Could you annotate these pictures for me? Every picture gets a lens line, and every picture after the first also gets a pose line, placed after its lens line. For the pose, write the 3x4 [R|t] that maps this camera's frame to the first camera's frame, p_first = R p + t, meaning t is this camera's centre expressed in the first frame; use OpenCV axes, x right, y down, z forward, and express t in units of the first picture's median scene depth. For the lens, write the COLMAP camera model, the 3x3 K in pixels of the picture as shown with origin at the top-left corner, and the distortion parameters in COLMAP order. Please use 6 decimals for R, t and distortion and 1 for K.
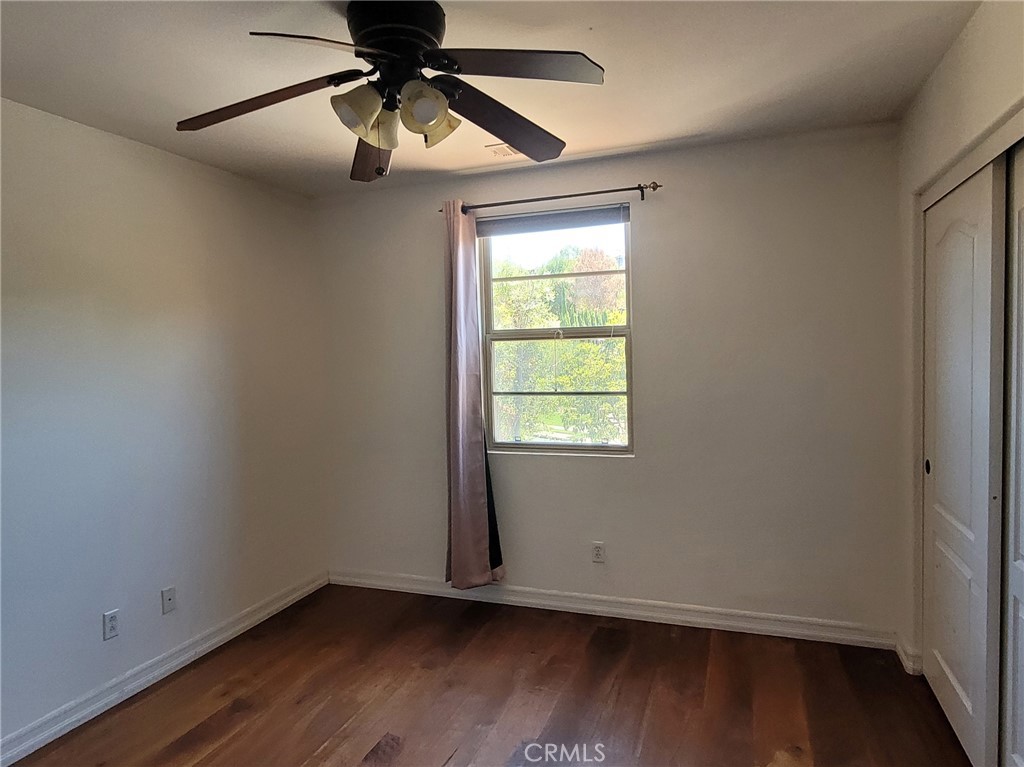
lens RADIAL K [[637.7, 0, 512.0], [0, 637.7, 383.5], [0, 0, 1]] dist [-0.054878, 0.002747]
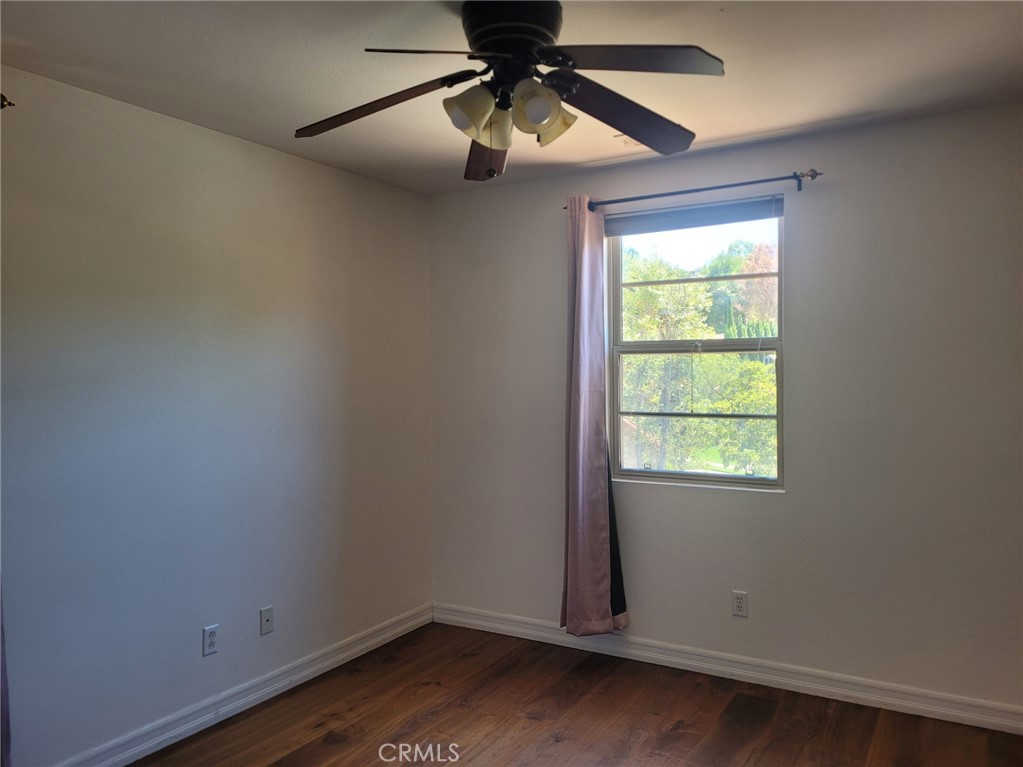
lens RADIAL K [[808.5, 0, 511.5], [0, 808.5, 383.5], [0, 0, 1]] dist [0.003245, -0.210471]
pose [[0.978139, 0.020447, -0.206945, 0.056283], [-0.028302, 0.998984, -0.035065, 0.018695], [0.206018, 0.040156, 0.977724, -0.126940]]
